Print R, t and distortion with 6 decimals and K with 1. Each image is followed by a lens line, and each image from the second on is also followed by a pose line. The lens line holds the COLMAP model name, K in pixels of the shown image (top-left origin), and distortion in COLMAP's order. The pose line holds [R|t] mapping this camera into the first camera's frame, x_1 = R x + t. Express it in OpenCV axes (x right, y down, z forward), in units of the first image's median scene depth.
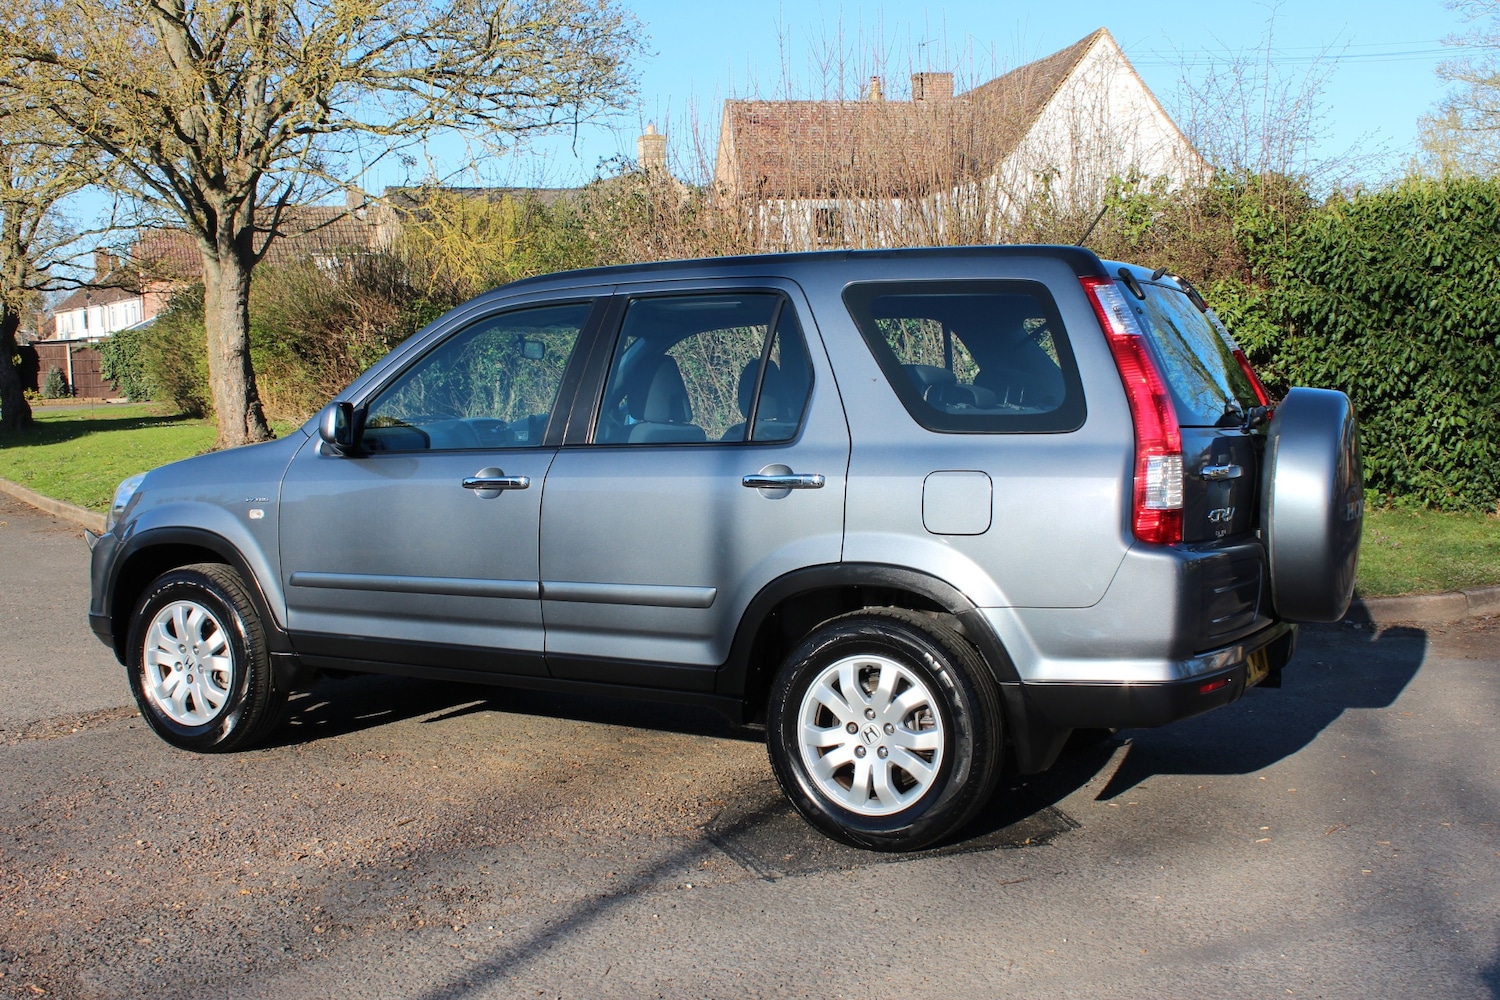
lens RADIAL K [[1676.3, 0, 779.5], [0, 1676.3, 504.9], [0, 0, 1]] dist [-0.106487, 0.131043]
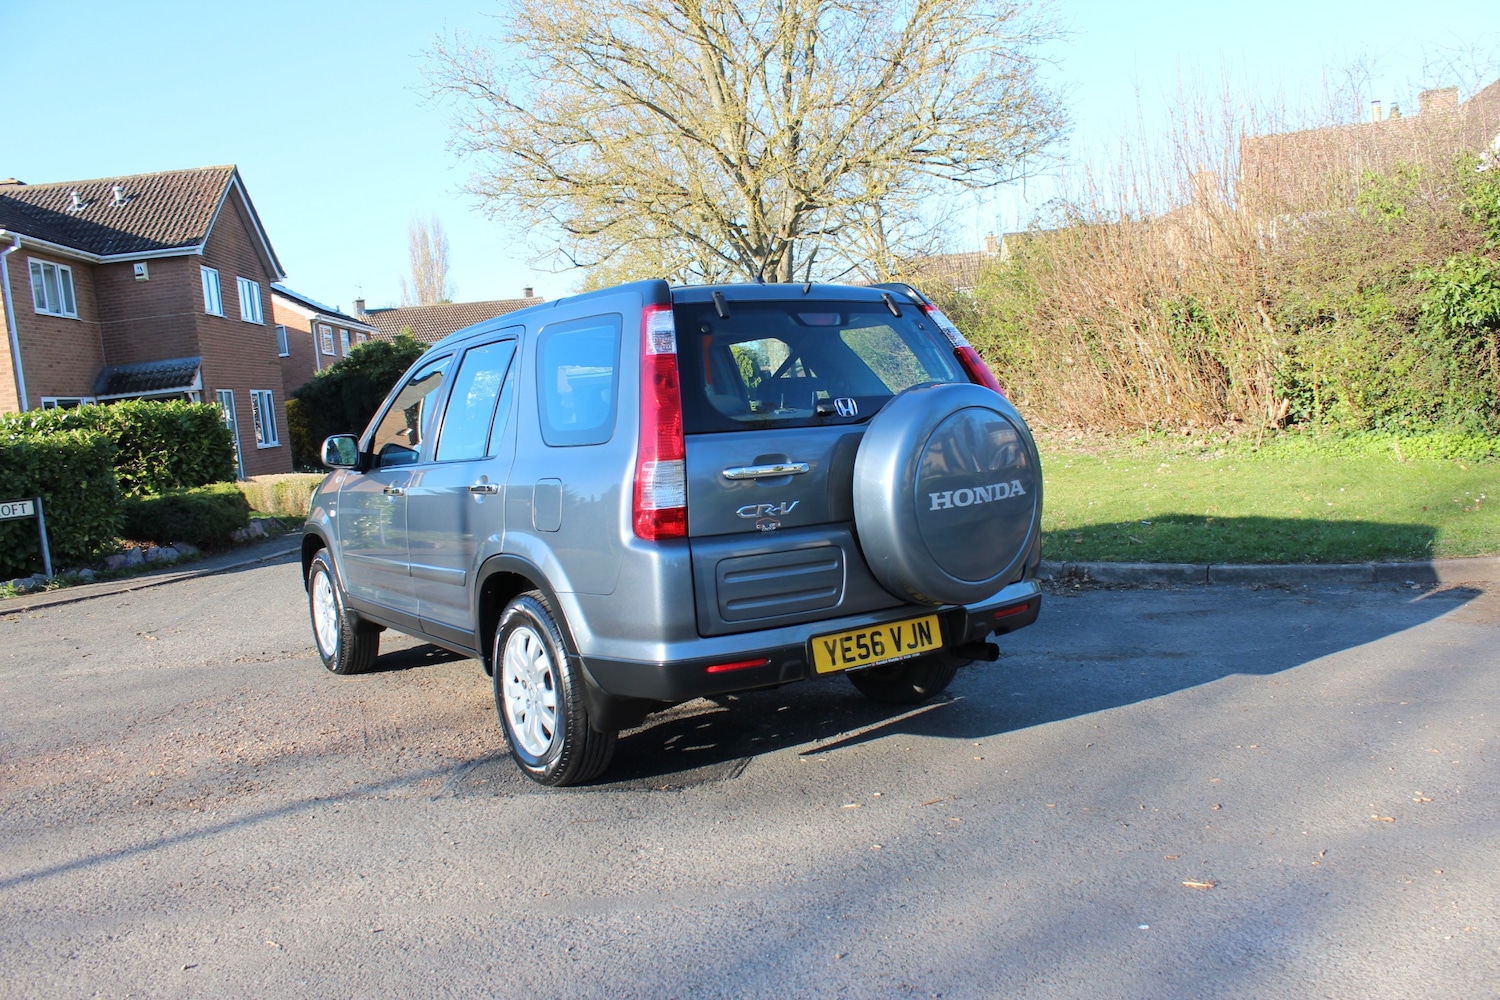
lens RADIAL K [[1250.7, 0, 771.2], [0, 1250.7, 516.8], [0, 0, 1]] dist [-0.166110, 0.150097]
pose [[0.887223, -0.014737, -0.461106, 0.410907], [0.033183, 0.998939, 0.031921, -0.010109], [0.460146, -0.043622, 0.886771, 0.172794]]
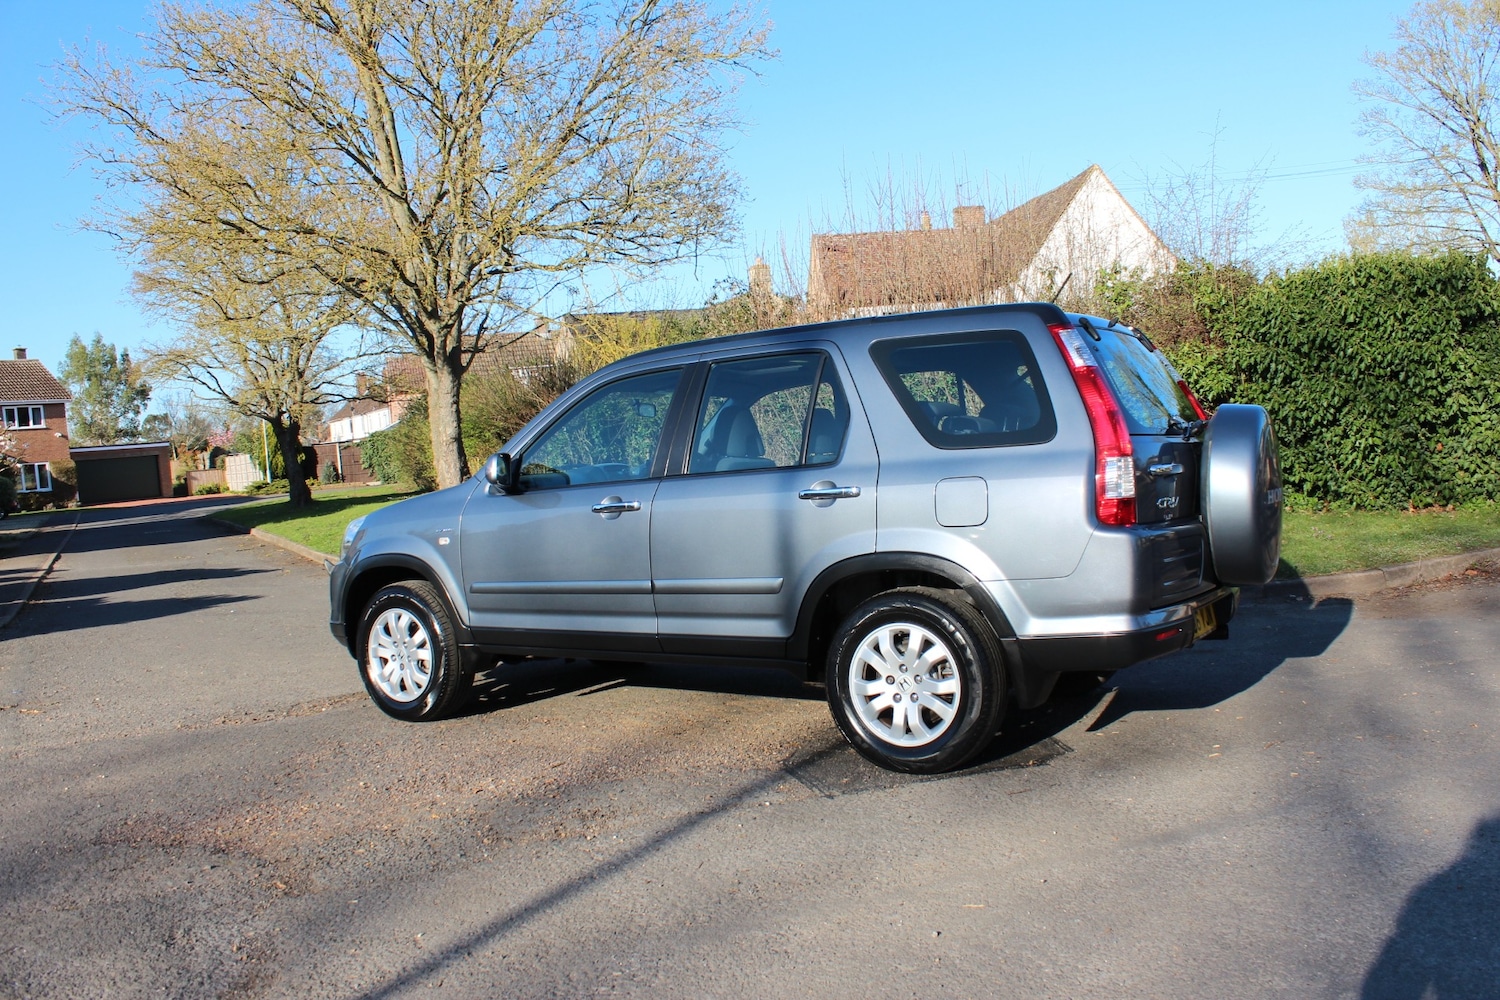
lens RADIAL K [[1276.3, 0, 780.7], [0, 1276.3, 502.4], [0, 0, 1]] dist [-0.168455, 0.166047]
pose [[0.996418, -0.046274, -0.070779, 0.022467], [0.043927, 0.998444, -0.034358, 0.016694], [0.072259, 0.031125, 0.996900, 0.003712]]
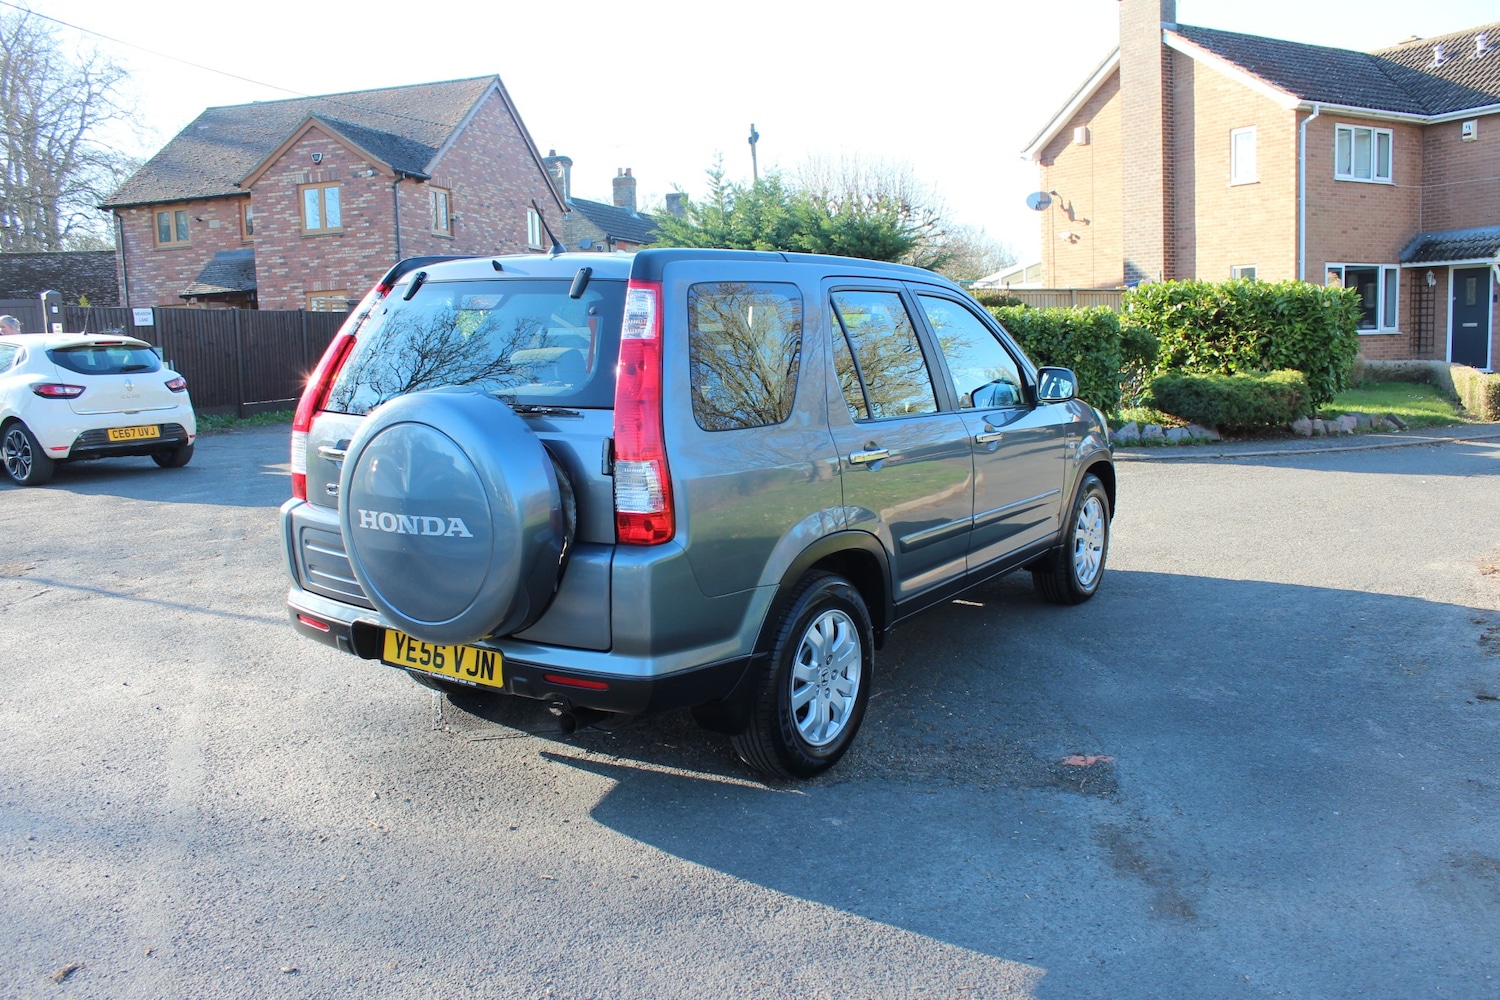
lens RADIAL K [[1250.7, 0, 771.2], [0, 1250.7, 516.8], [0, 0, 1]] dist [-0.166110, 0.150097]
pose [[-0.078416, 0.170785, -0.982183, 0.686836], [-0.062604, 0.982429, 0.175826, -0.092099], [0.994953, 0.075277, -0.066347, 0.859980]]
